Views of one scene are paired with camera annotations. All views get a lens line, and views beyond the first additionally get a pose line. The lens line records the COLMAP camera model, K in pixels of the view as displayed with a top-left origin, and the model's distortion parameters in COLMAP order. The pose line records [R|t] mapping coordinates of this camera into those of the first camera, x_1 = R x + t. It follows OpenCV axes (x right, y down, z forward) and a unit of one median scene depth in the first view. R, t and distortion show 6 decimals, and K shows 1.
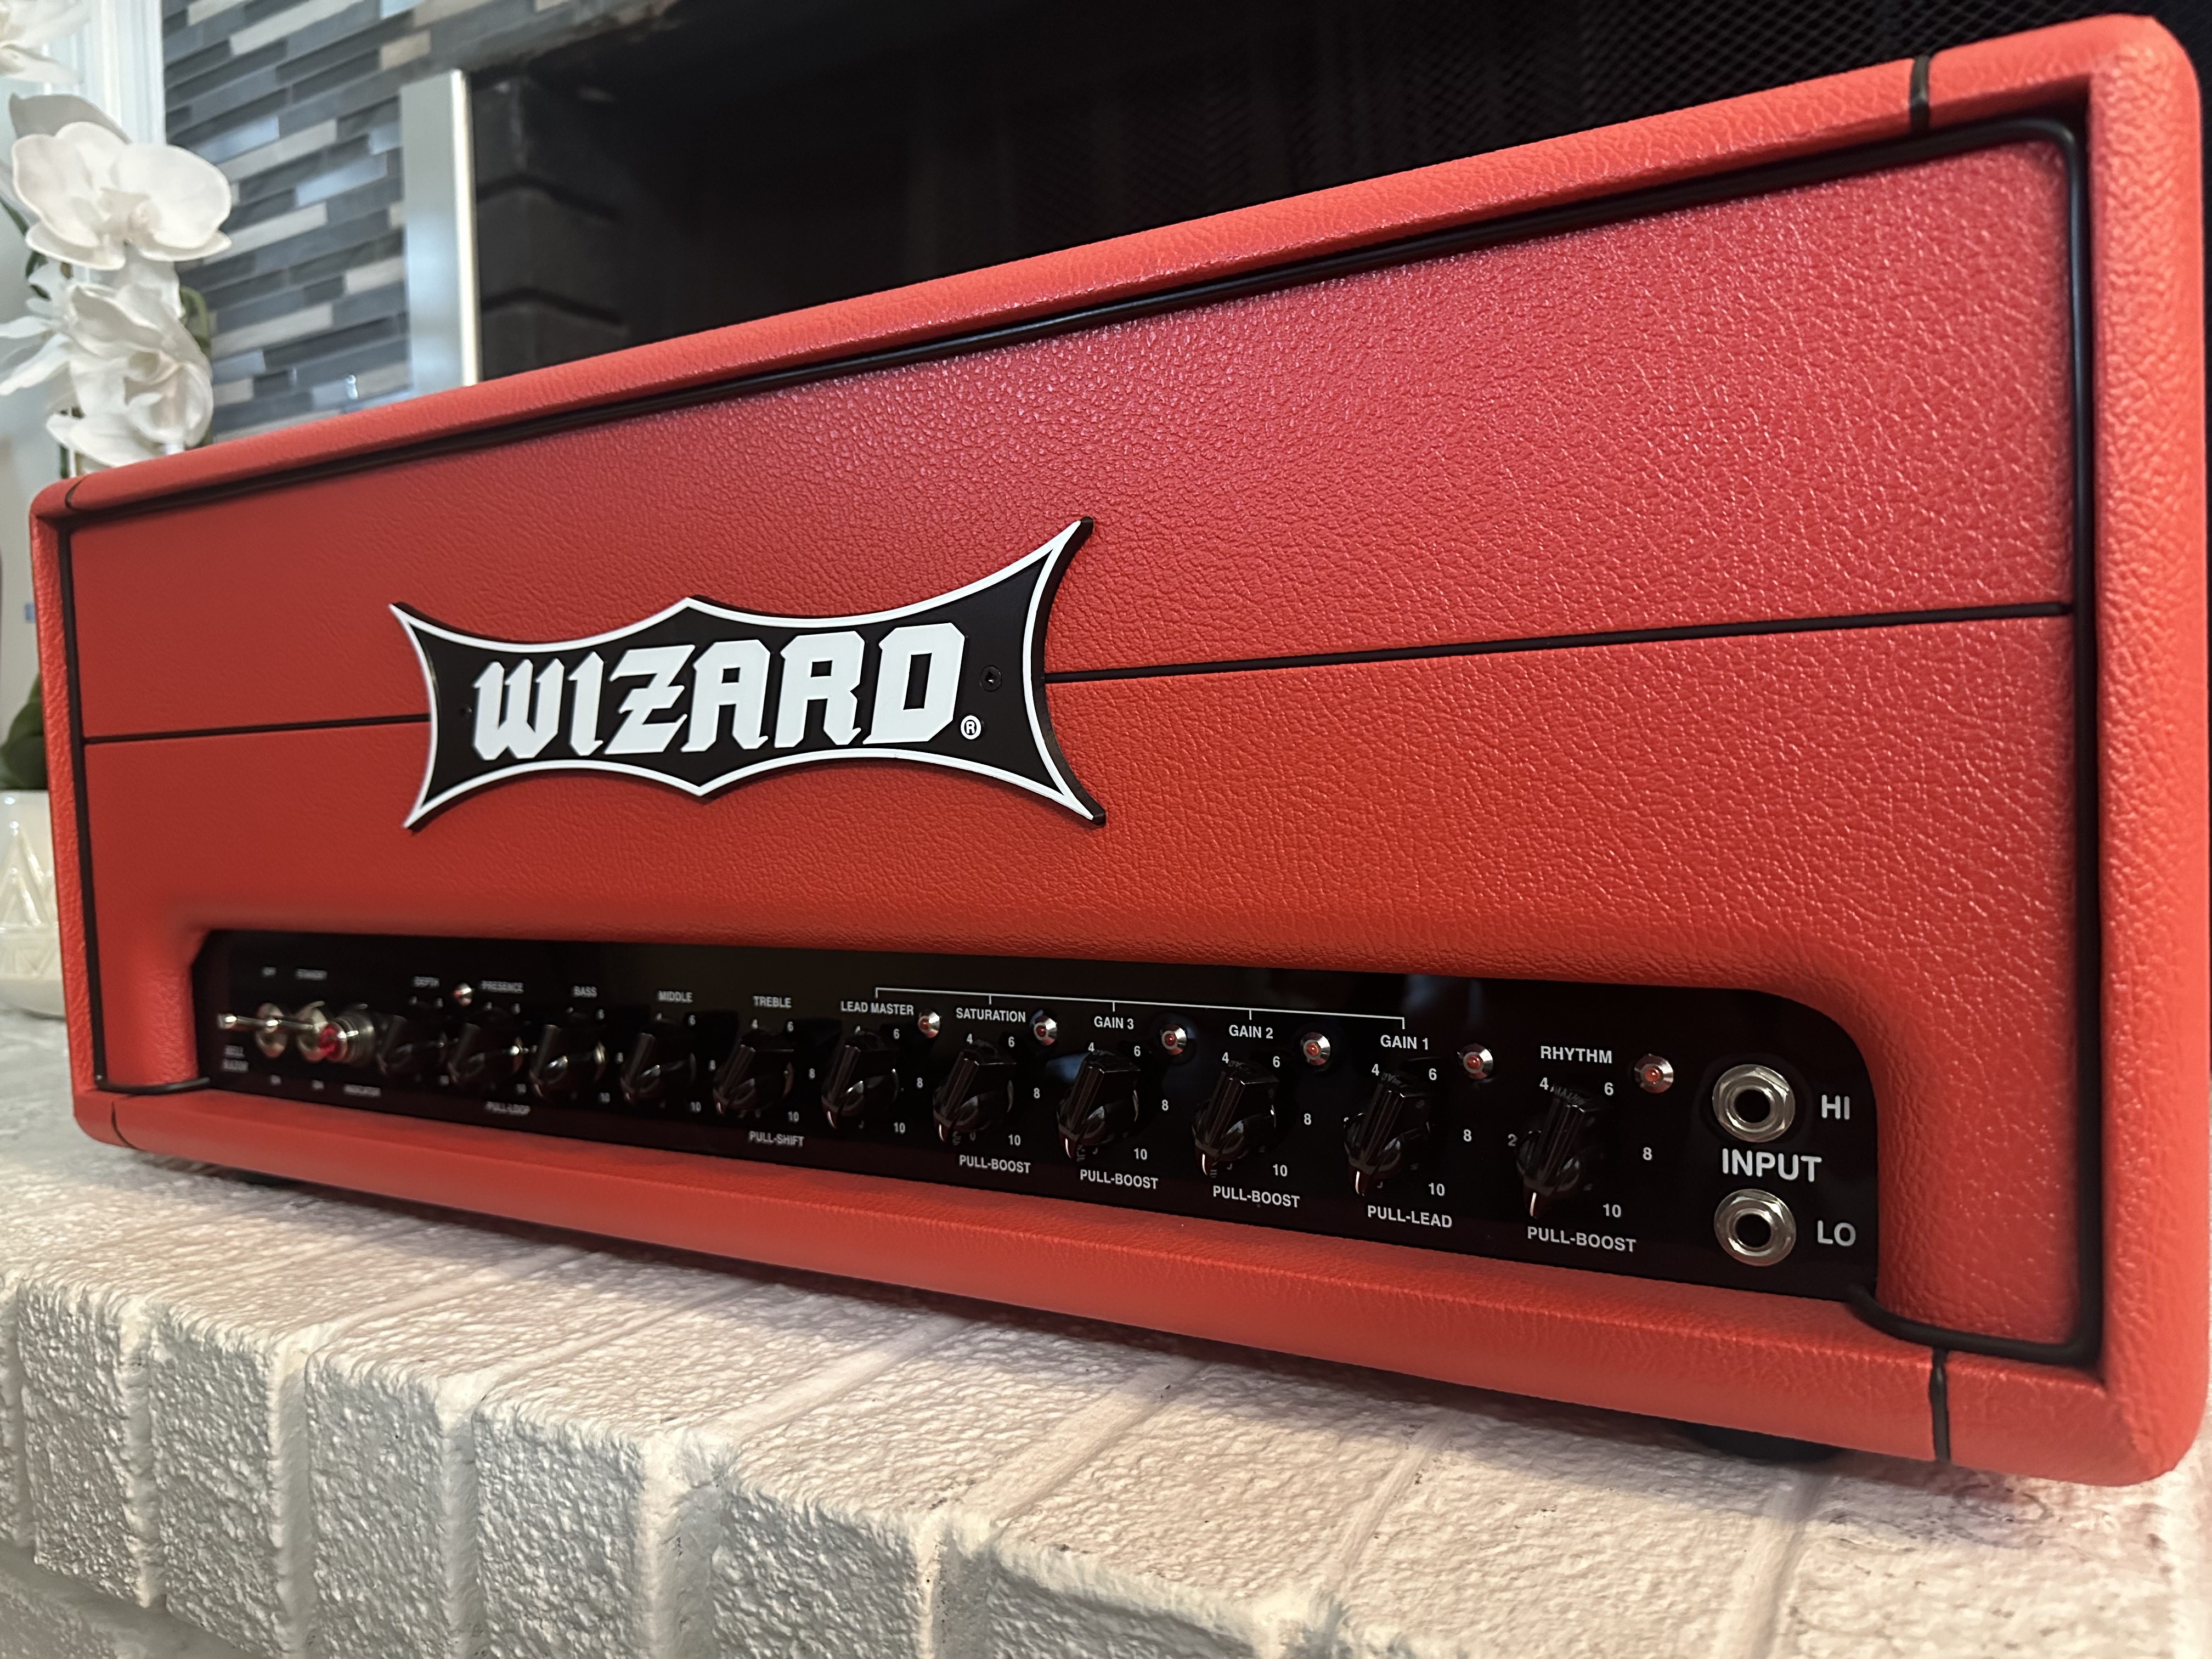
lens RADIAL K [[1528.9, 0, 1115.9], [0, 1528.9, 859.6], [0, 0, 1]] dist [0.002972, -0.015583]
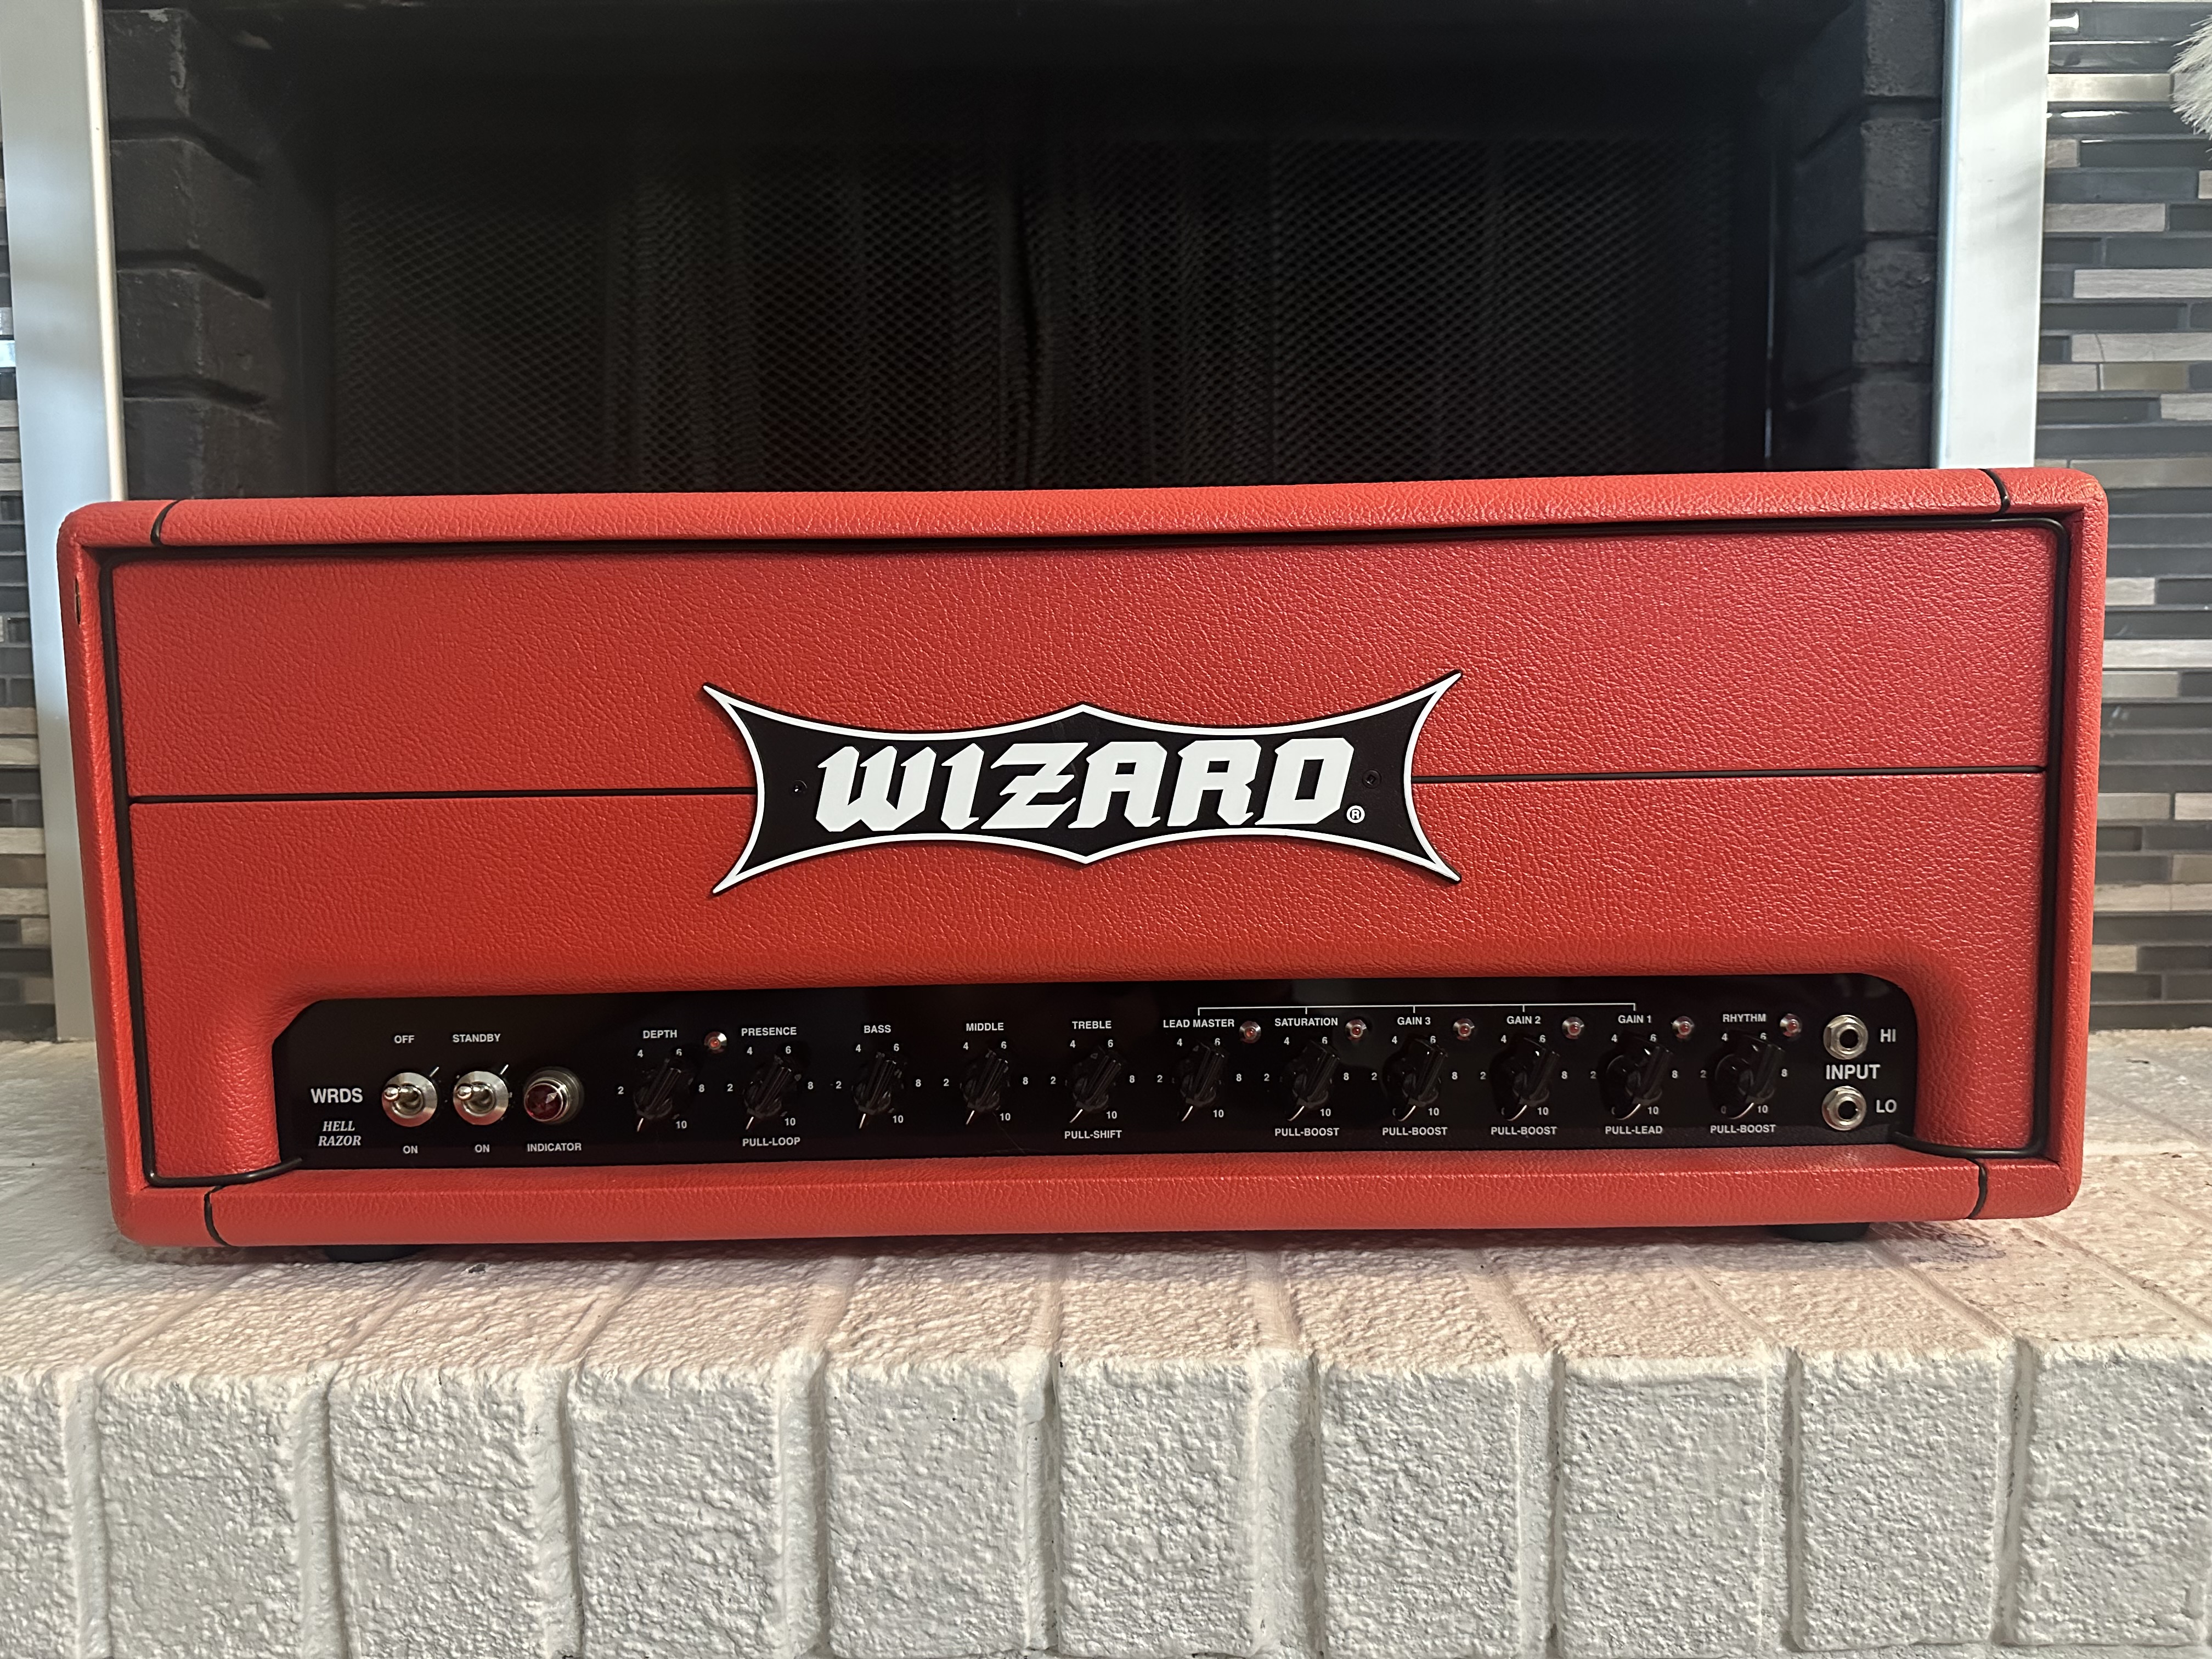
lens RADIAL K [[1528.9, 0, 1101.9], [0, 1528.9, 835.5], [0, 0, 1]] dist [0.002972, -0.015583]
pose [[0.875653, -0.023338, 0.482376, -0.882379], [0.019481, 0.999726, 0.013005, -0.082850], [-0.482547, -0.001991, 0.875868, -0.087315]]
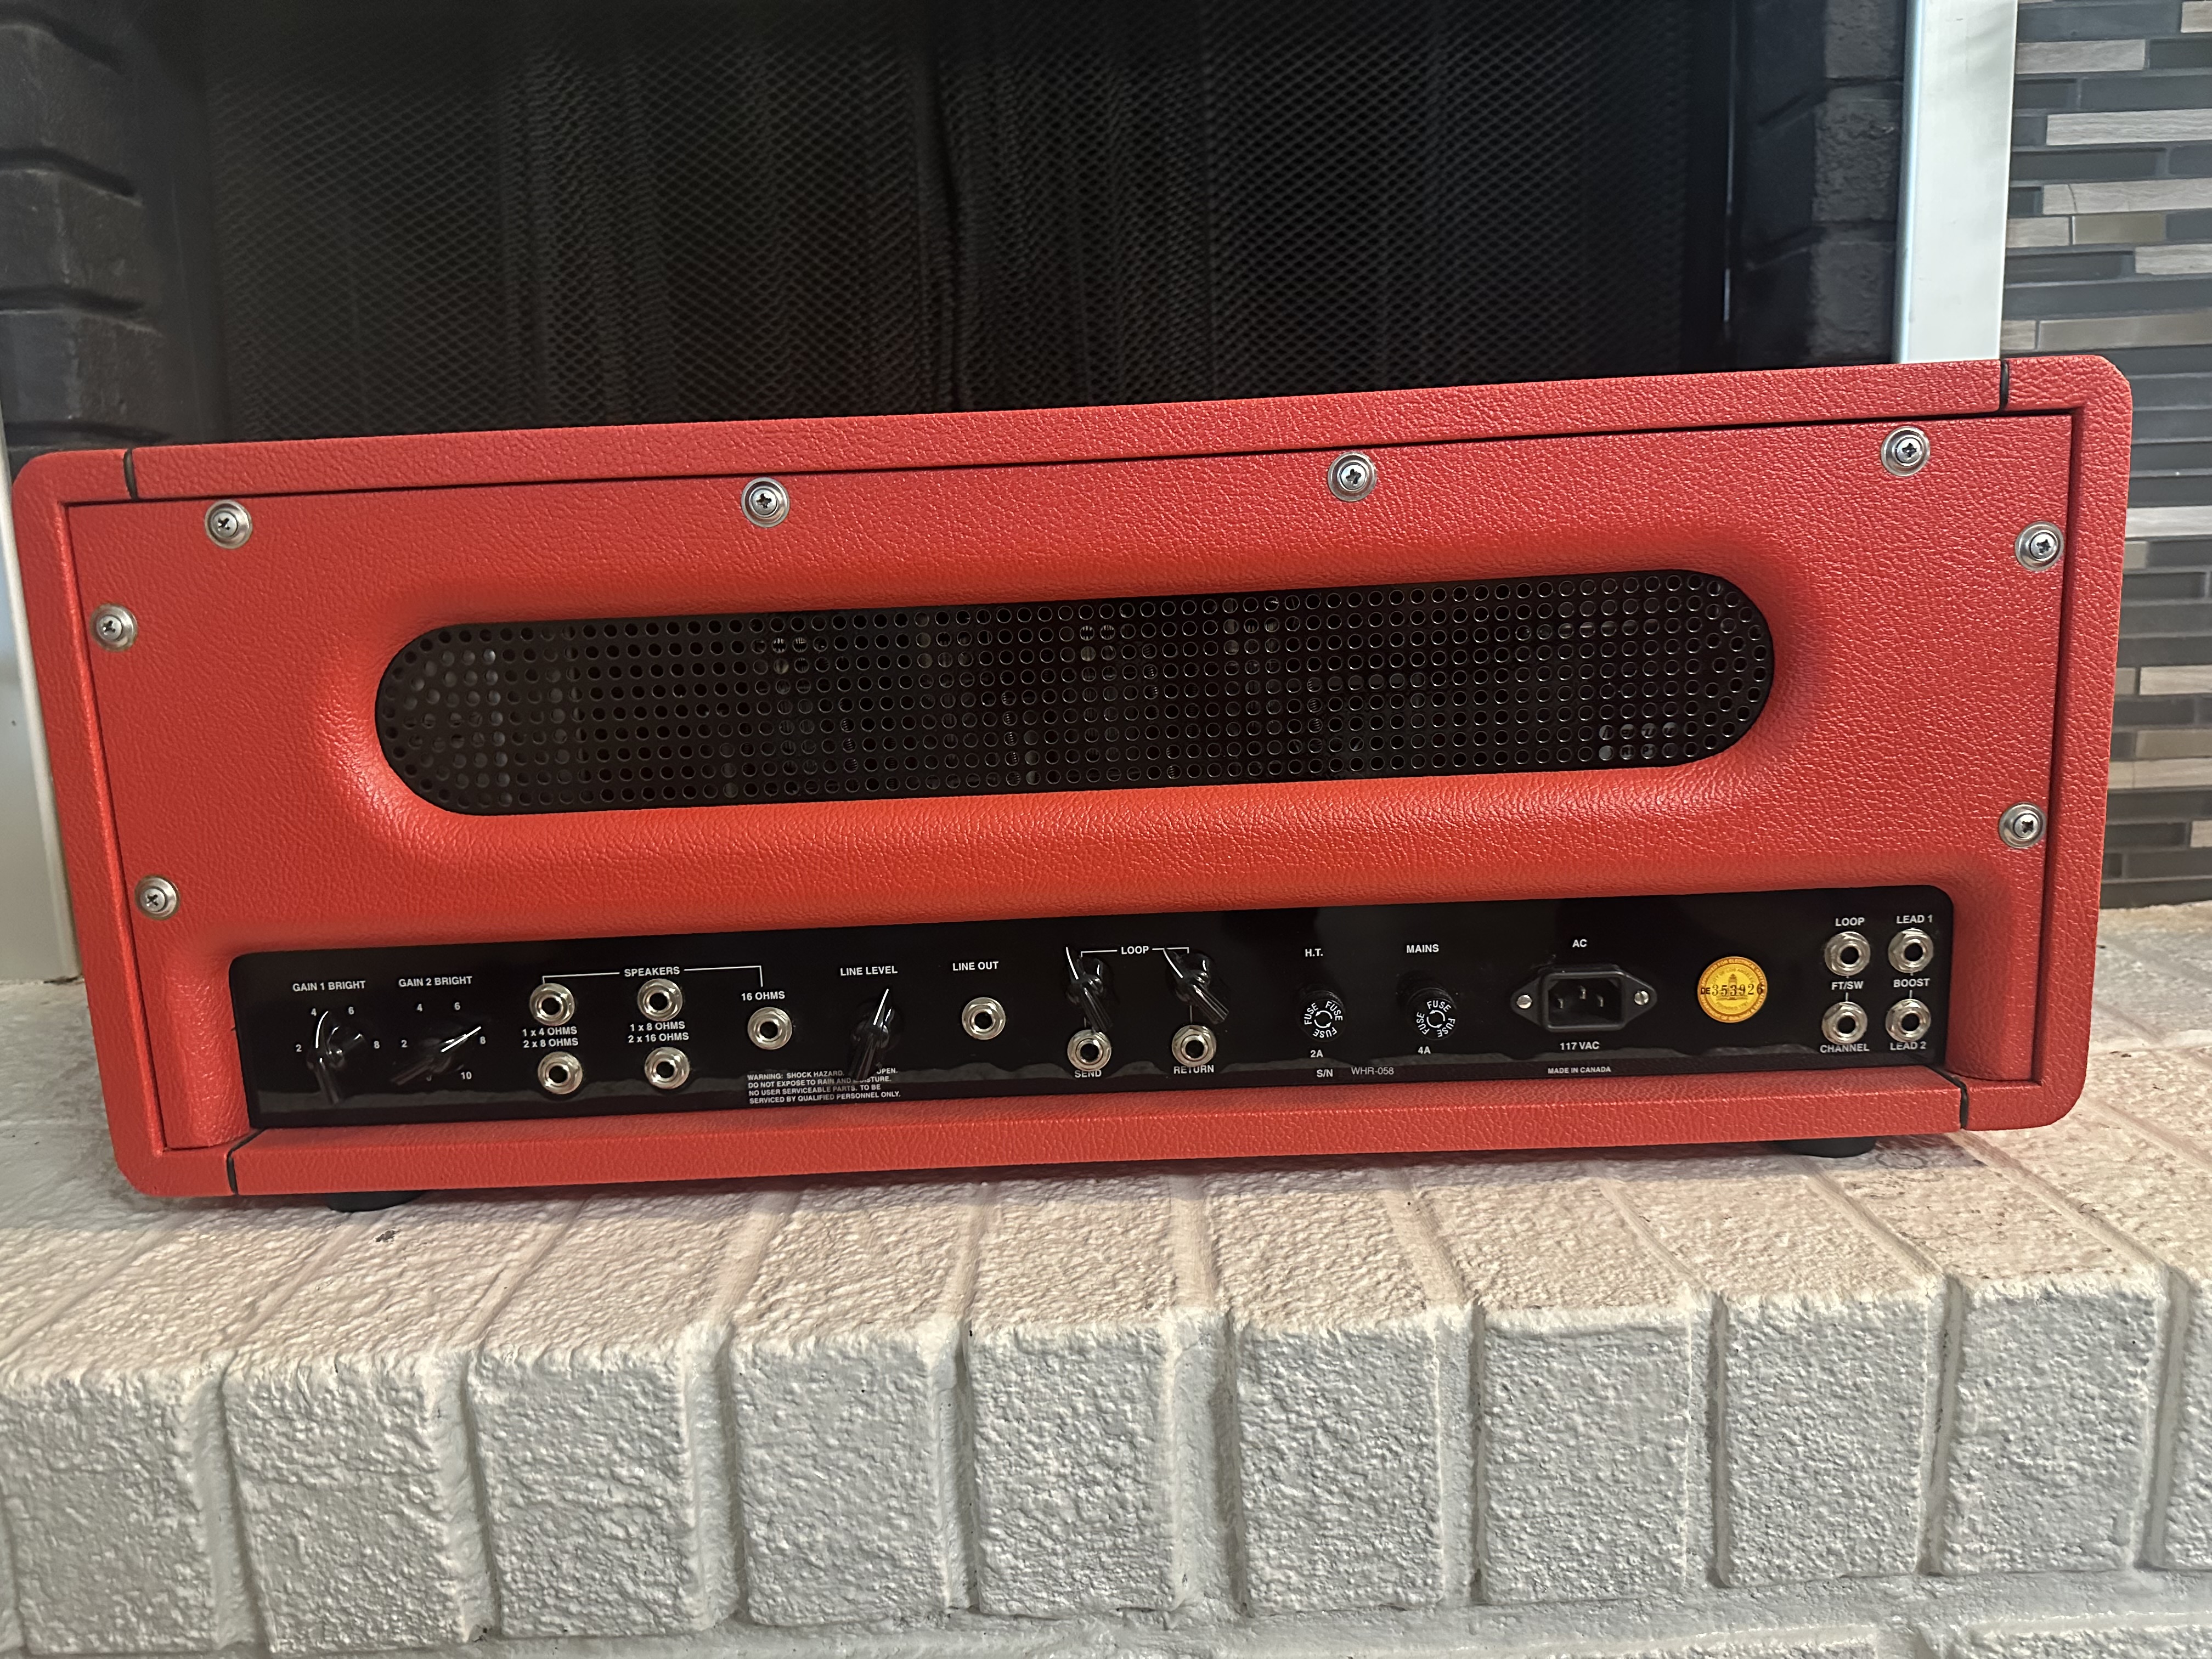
lens RADIAL K [[1528.9, 0, 1098.1], [0, 1528.9, 819.6], [0, 0, 1]] dist [0.002972, -0.015583]
pose [[0.870957, -0.090872, 0.482883, -0.799636], [0.049559, 0.993985, 0.097666, -0.143755], [-0.488854, -0.061132, 0.870221, -0.068357]]
